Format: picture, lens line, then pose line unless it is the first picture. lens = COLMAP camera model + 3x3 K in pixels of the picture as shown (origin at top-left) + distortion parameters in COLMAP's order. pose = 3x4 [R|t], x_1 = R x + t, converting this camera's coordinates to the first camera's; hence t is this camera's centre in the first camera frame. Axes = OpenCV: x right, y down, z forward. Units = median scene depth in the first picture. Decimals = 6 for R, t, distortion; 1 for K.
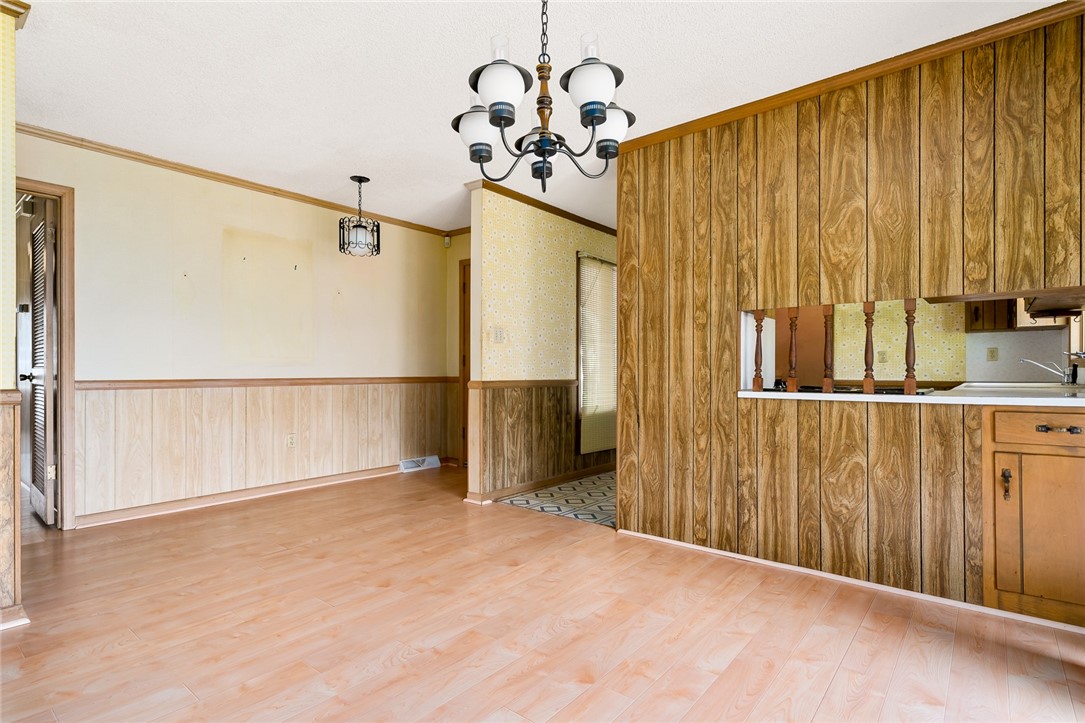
lens RADIAL K [[548.6, 0, 543.7], [0, 548.6, 367.3], [0, 0, 1]] dist [0.000356, 0.000545]
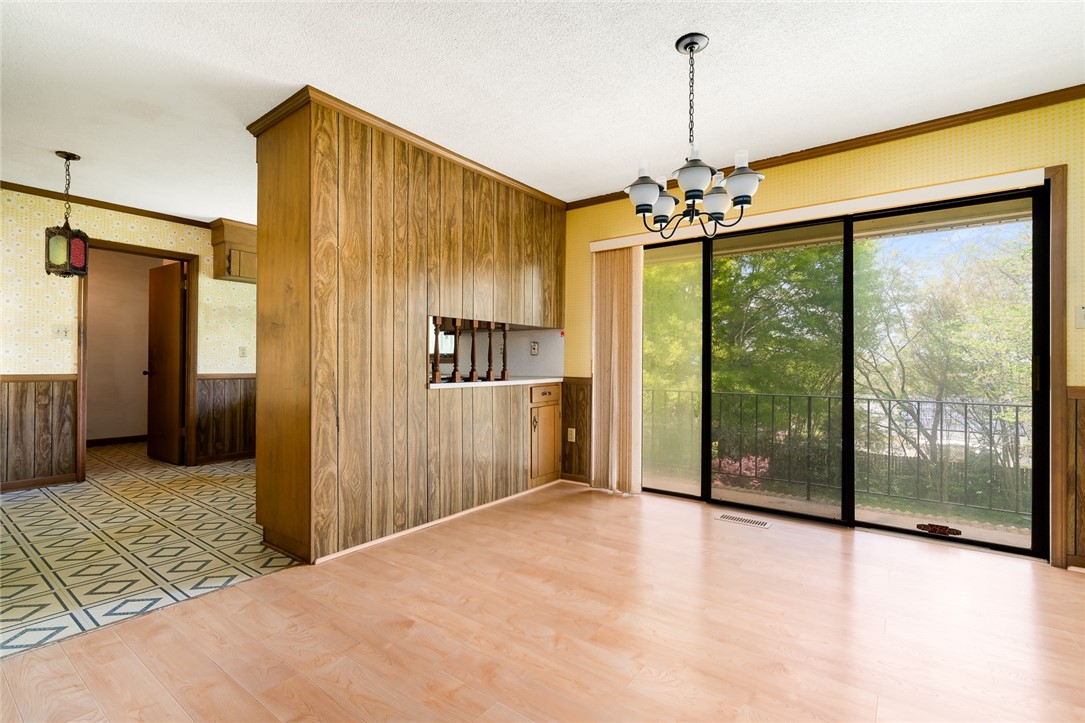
lens RADIAL K [[488.8, 0, 542.5], [0, 488.8, 361.5], [0, 0, 1]] dist [-0.001263, -0.000109]
pose [[-0.043369, 0.007925, 0.999028, -0.663445], [-0.007238, 0.999940, -0.008246, 0.002539], [-0.999033, -0.007588, -0.043309, 0.760813]]
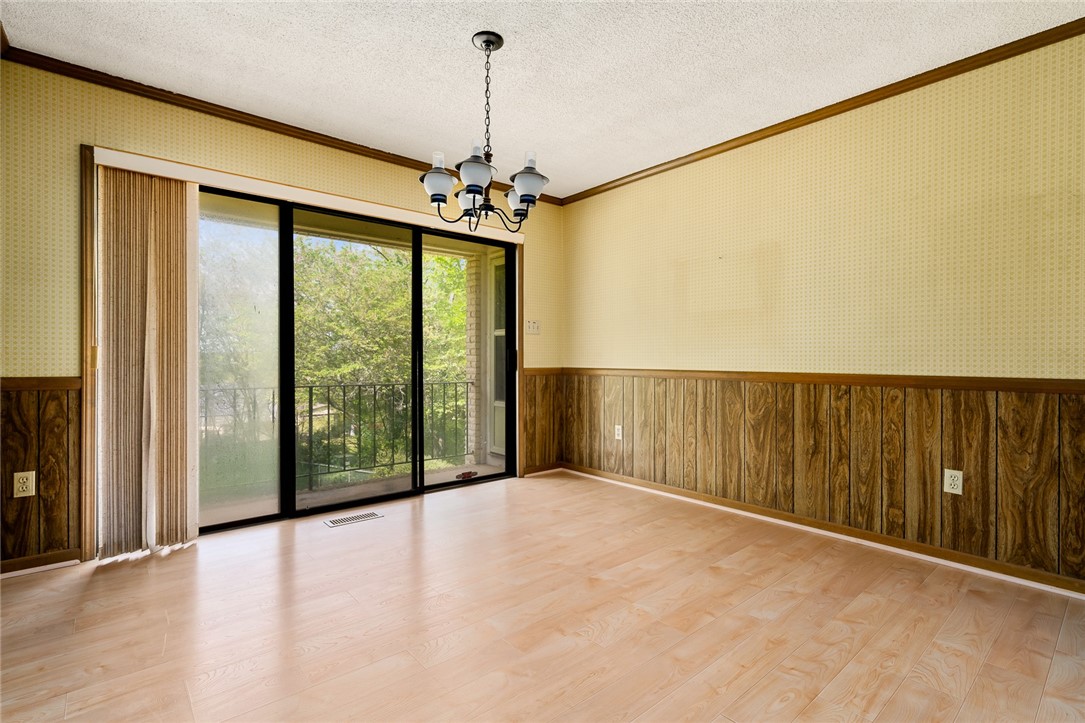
lens RADIAL K [[510.6, 0, 528.3], [0, 510.6, 358.9], [0, 0, 1]] dist [-0.000518, -0.000028]
pose [[-0.979163, -0.005814, 0.202991, -0.204074], [-0.005425, 0.999982, 0.002474, 0.000258], [-0.203002, 0.001322, -0.979177, 1.220775]]
